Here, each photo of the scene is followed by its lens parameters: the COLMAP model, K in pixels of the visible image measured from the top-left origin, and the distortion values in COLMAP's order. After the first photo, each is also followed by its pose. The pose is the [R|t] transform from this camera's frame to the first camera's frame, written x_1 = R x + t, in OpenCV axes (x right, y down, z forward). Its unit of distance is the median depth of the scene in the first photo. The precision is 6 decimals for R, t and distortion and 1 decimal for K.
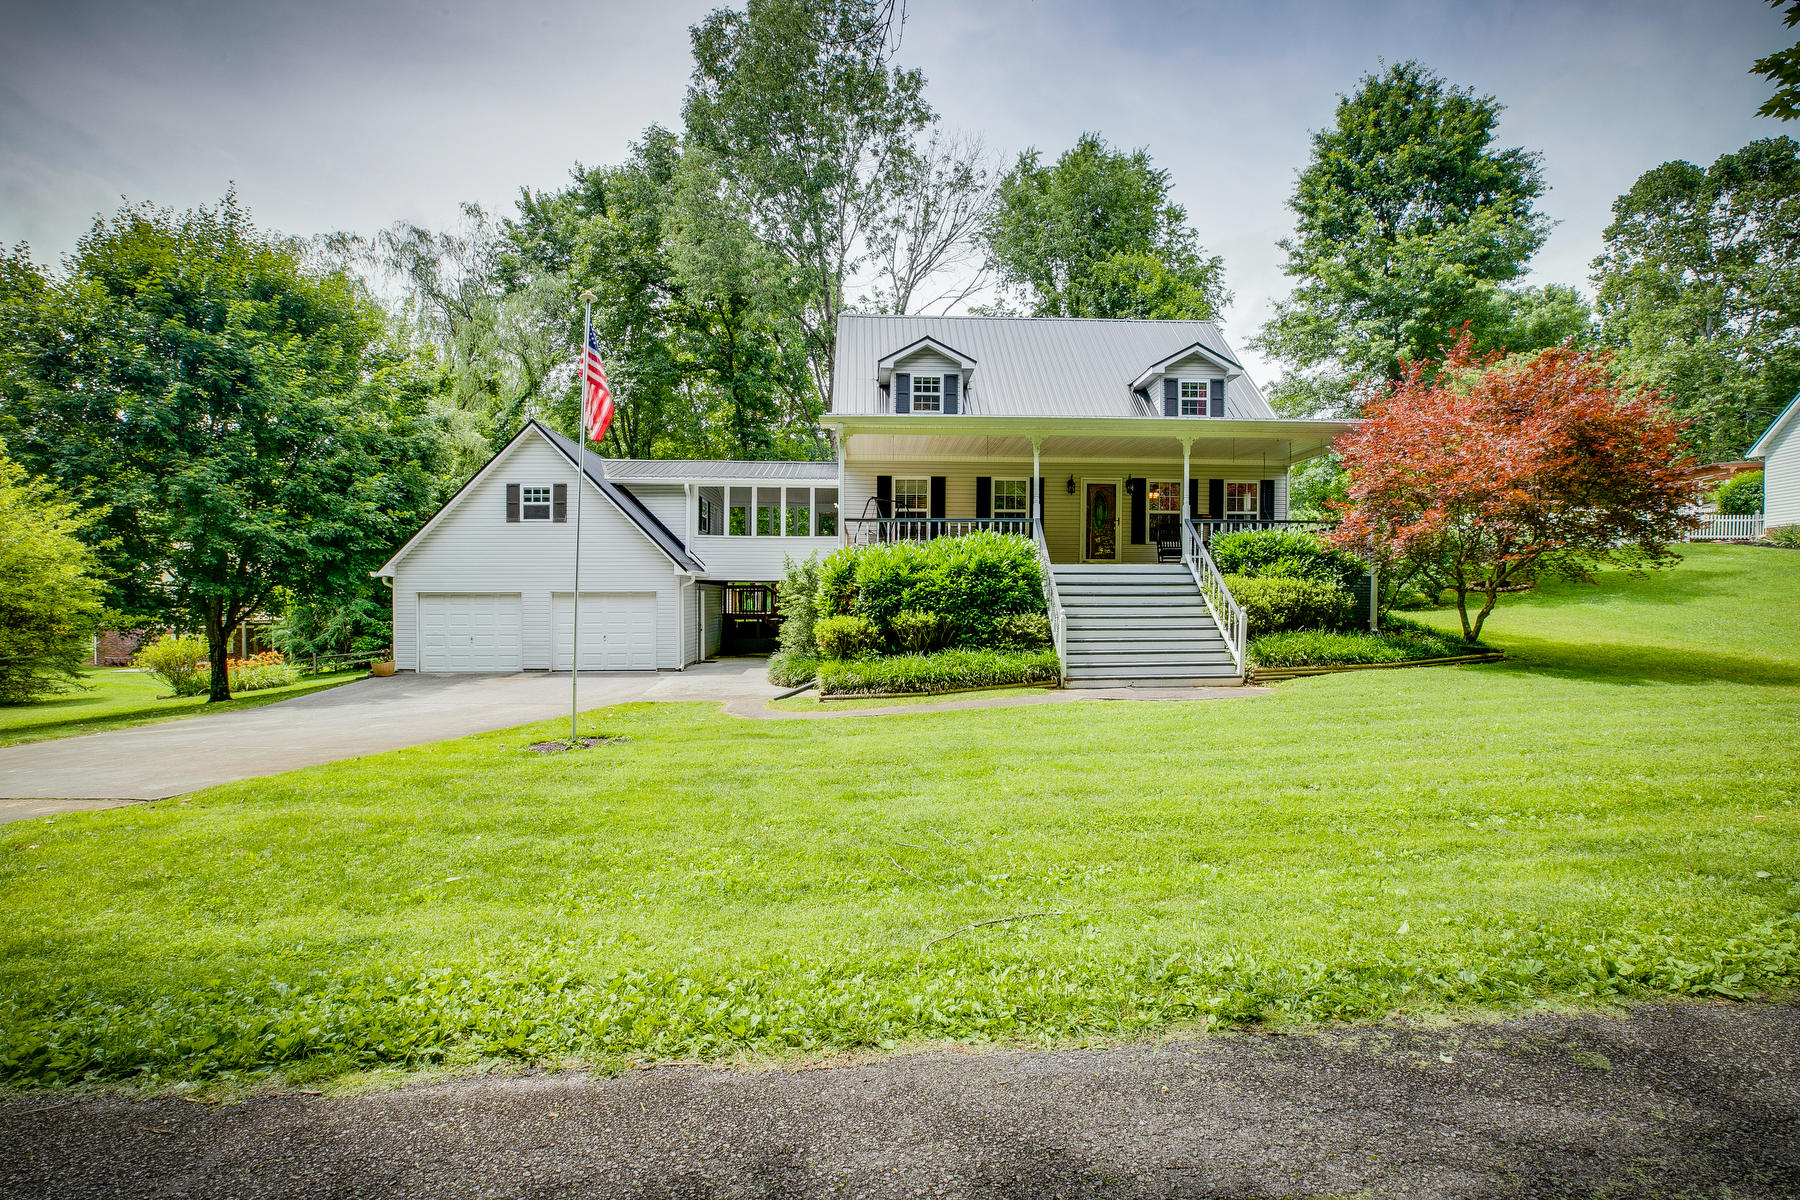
lens RADIAL K [[807.4, 0, 900.0], [0, 807.4, 600.0], [0, 0, 1]] dist [-0.034850, 0.010406]
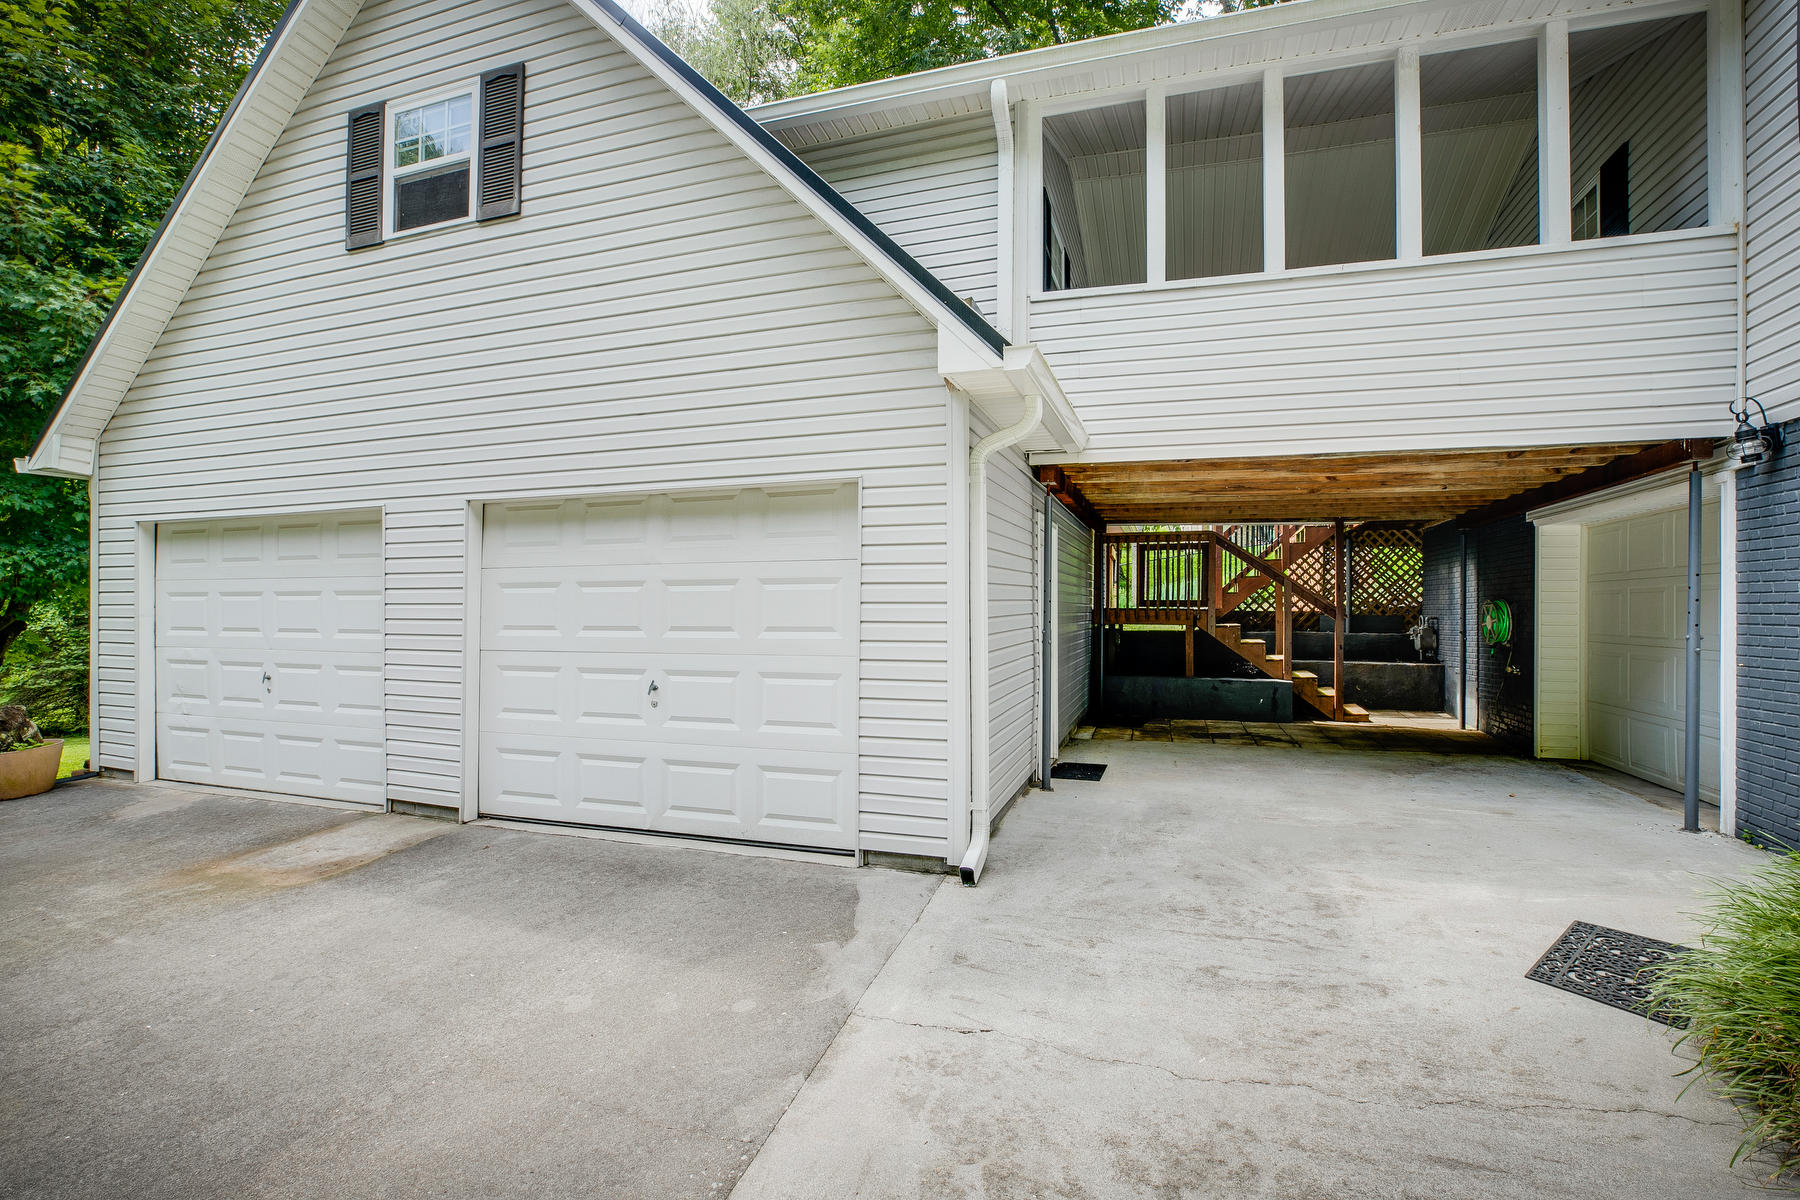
lens RADIAL K [[812.4, 0, 900.0], [0, 812.4, 600.0], [0, 0, 1]] dist [-0.015670, 0.000321]
pose [[0.929153, -0.000840, -0.369695, -0.217845], [-0.003048, 0.999946, -0.009933, 0.022440], [0.369683, 0.010355, 0.929100, 0.817929]]
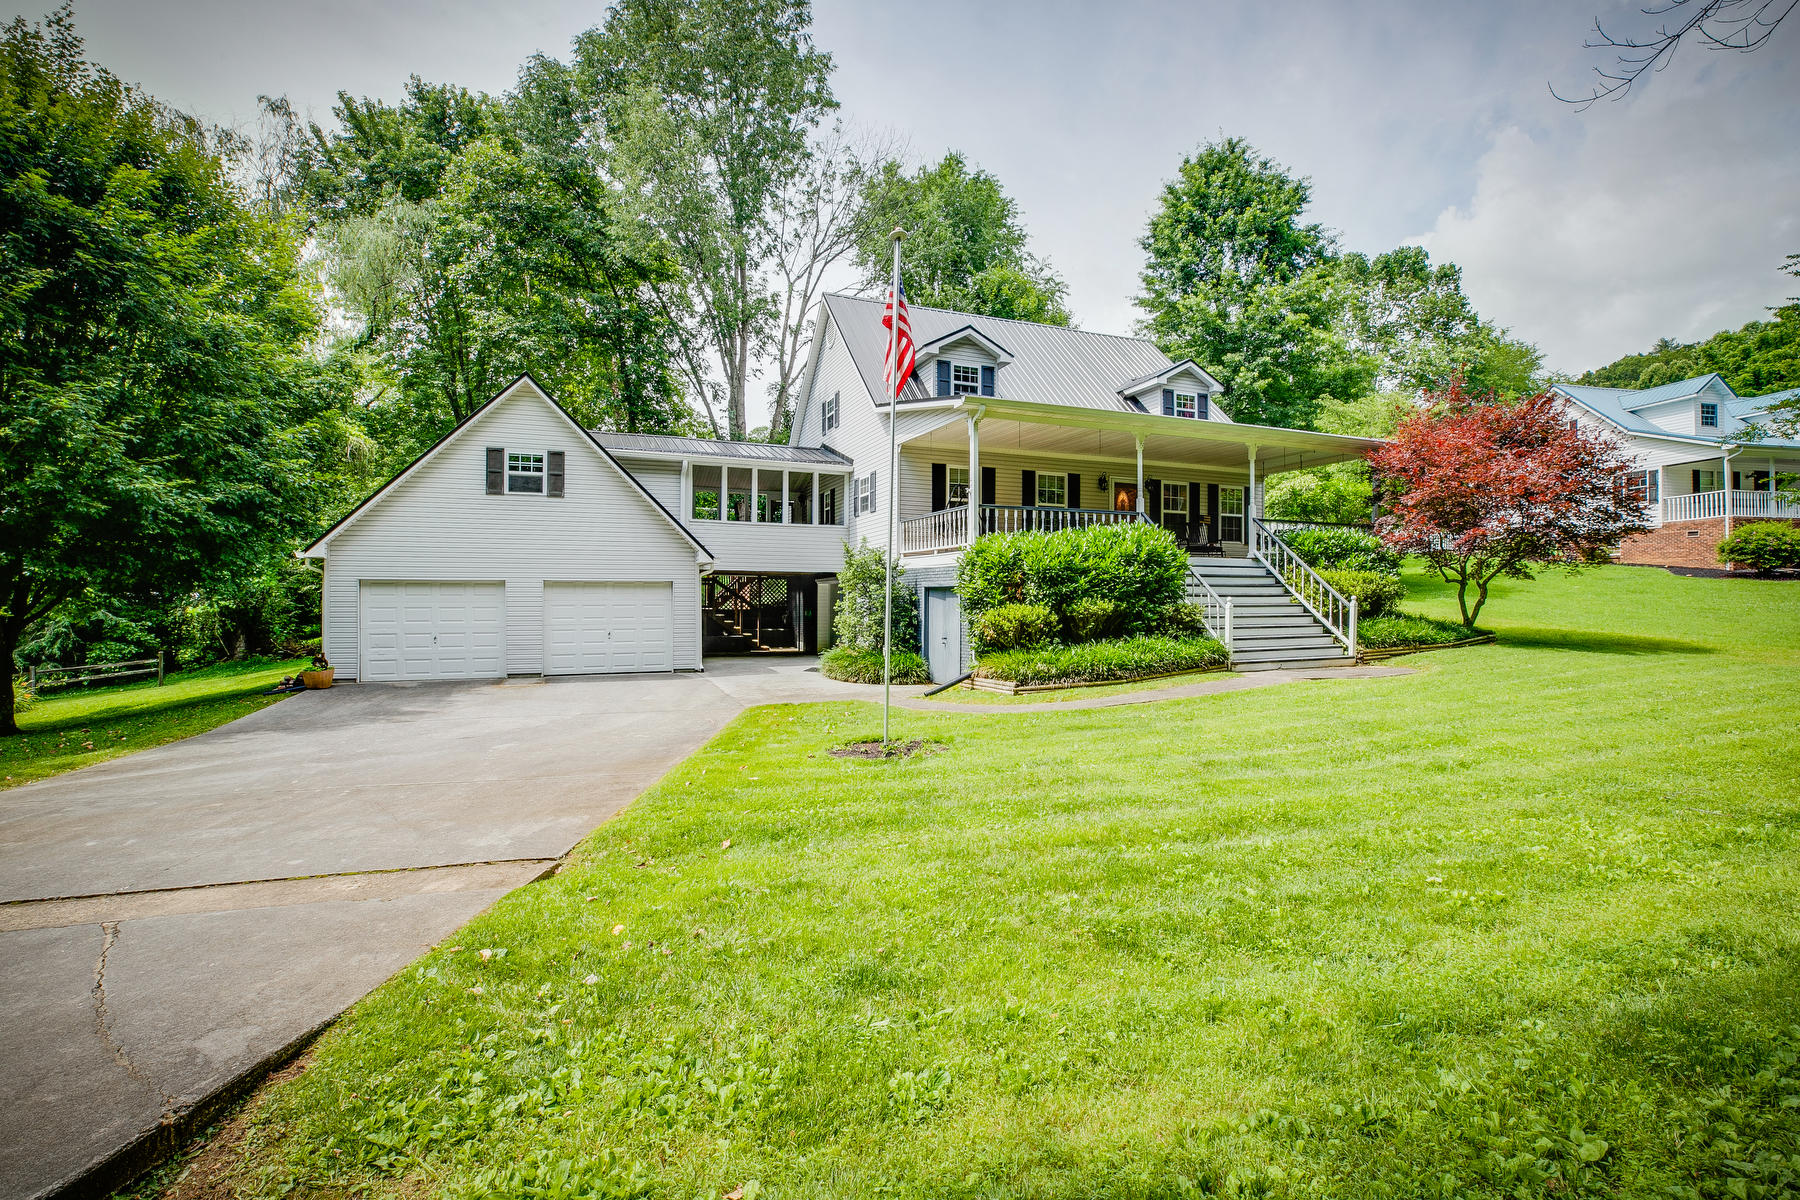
lens RADIAL K [[806.7, 0, 898.8], [0, 806.7, 589.2], [0, 0, 1]] dist [-0.023649, 0.000198]
pose [[0.945210, 0.005696, 0.326415, -0.359820], [-0.000622, 0.999877, -0.015648, 0.011667], [-0.326464, 0.014587, 0.945097, 0.095654]]
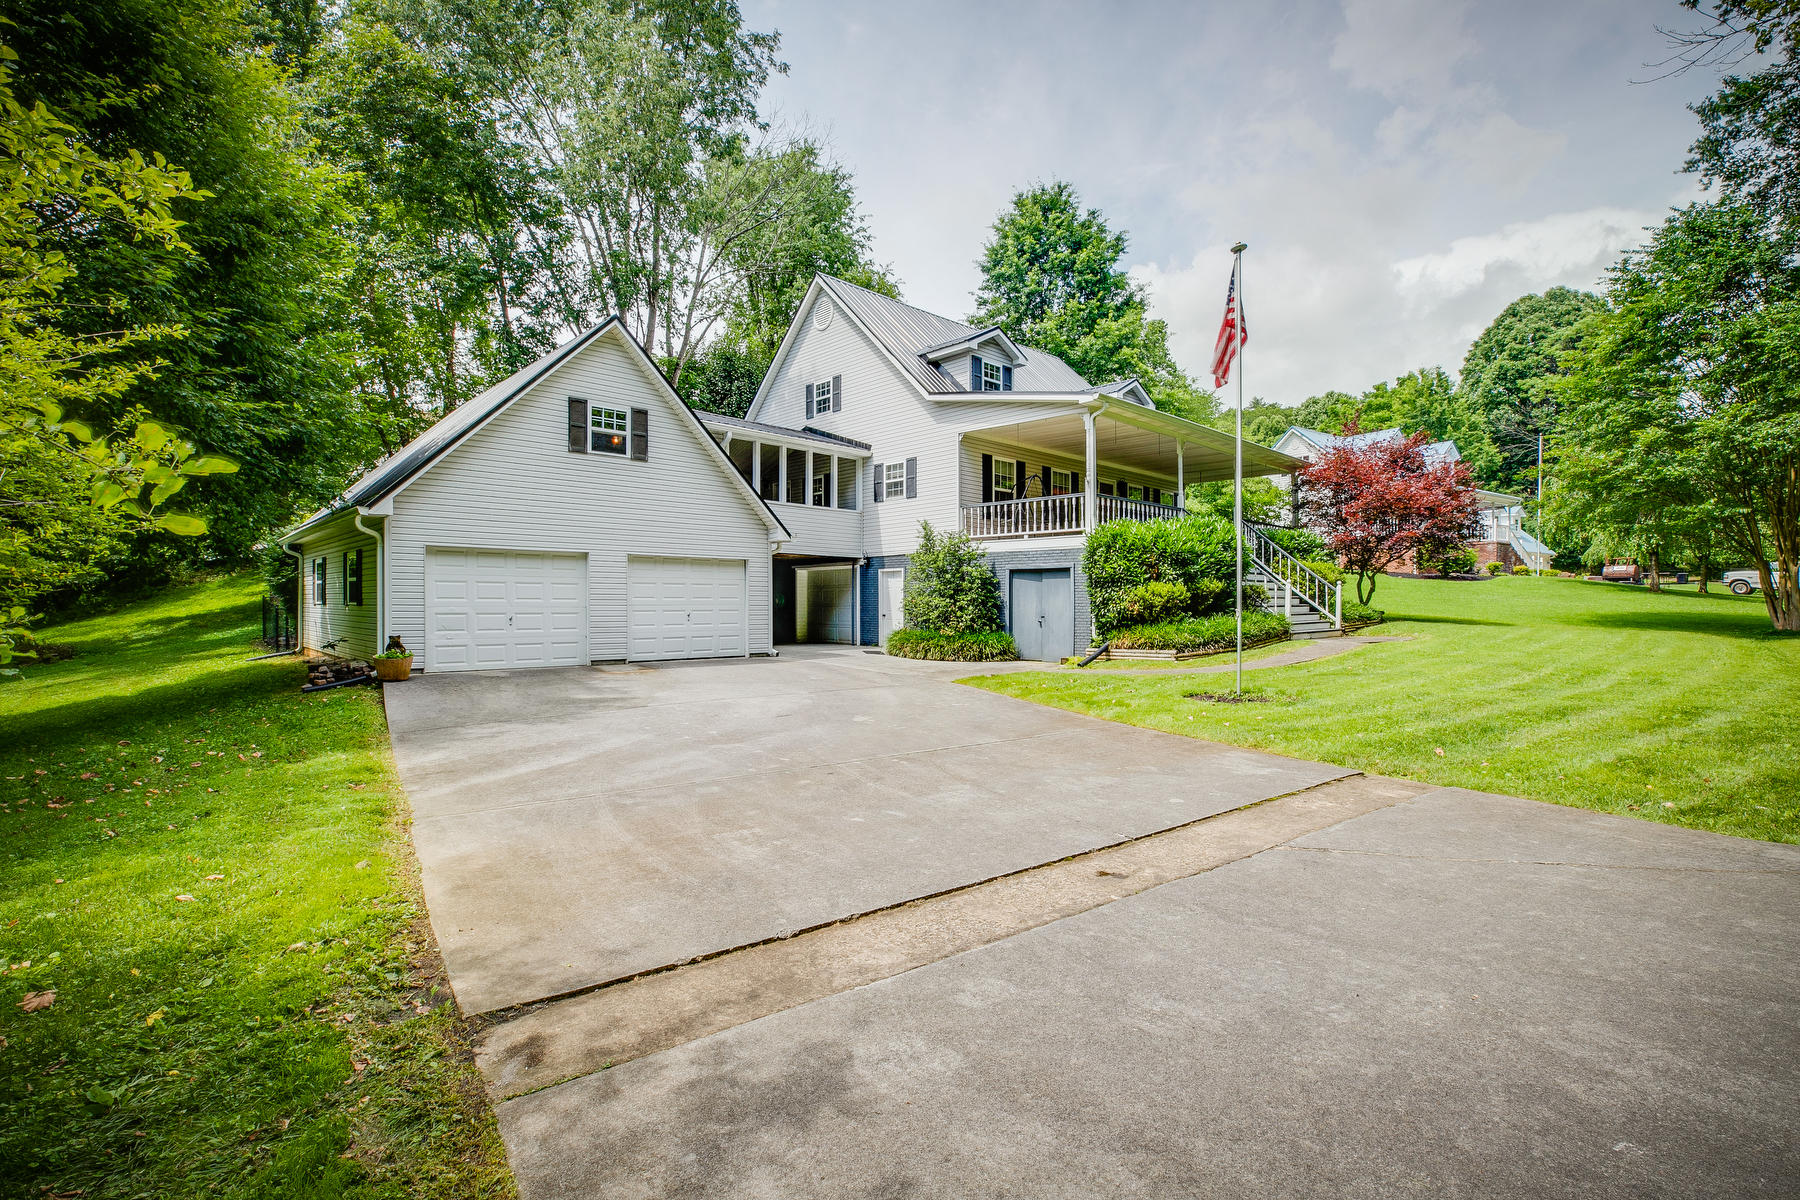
lens RADIAL K [[812.4, 0, 900.0], [0, 812.4, 600.0], [0, 0, 1]] dist [-0.015670, 0.000321]
pose [[0.756558, 0.007163, 0.653887, -0.732102], [-0.002199, 0.999962, -0.008409, 0.037211], [-0.653923, 0.004924, 0.756545, 0.279002]]
